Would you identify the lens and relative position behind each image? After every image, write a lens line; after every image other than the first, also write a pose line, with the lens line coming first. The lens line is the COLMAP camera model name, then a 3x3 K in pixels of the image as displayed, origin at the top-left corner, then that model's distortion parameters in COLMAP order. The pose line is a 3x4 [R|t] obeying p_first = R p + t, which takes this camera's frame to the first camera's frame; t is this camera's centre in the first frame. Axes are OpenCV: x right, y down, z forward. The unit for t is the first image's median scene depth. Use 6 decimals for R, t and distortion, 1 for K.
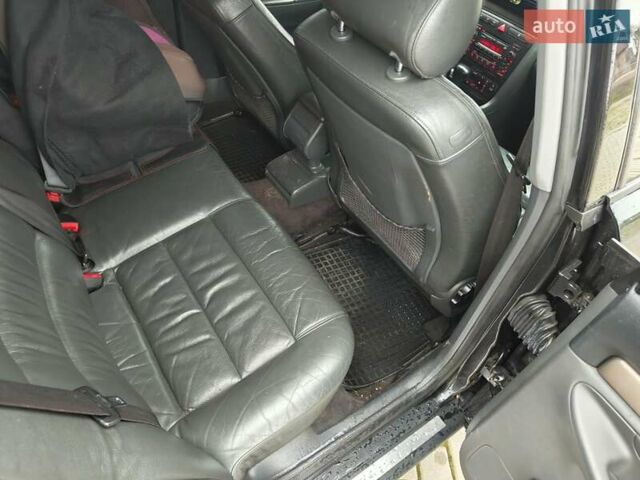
lens RADIAL K [[447.6, 0, 314.8], [0, 447.6, 241.5], [0, 0, 1]] dist [0.010312, -0.005105]
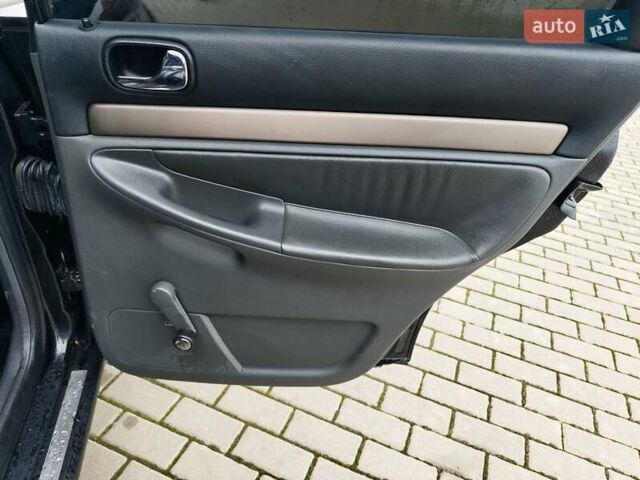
lens RADIAL K [[447.6, 0, 322.0], [0, 447.6, 240.5], [0, 0, 1]] dist [0.010312, -0.005105]
pose [[0.388974, -0.564886, 0.727739, -0.019845], [0.630762, 0.739050, 0.236526, 0.316765], [-0.671445, 0.367028, 0.643779, 0.053751]]
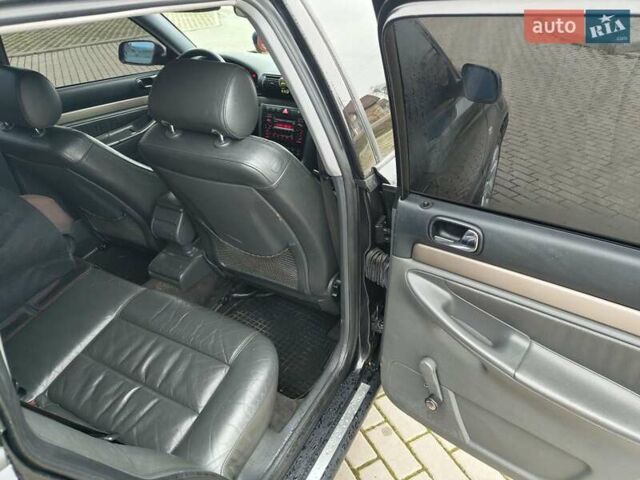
lens RADIAL K [[447.6, 0, 318.6], [0, 447.6, 249.9], [0, 0, 1]] dist [0.010312, -0.005105]
pose [[0.880617, -0.364160, 0.303153, -0.077469], [0.422778, 0.892760, -0.155689, 0.211706], [-0.213947, 0.265269, 0.940138, -0.250451]]
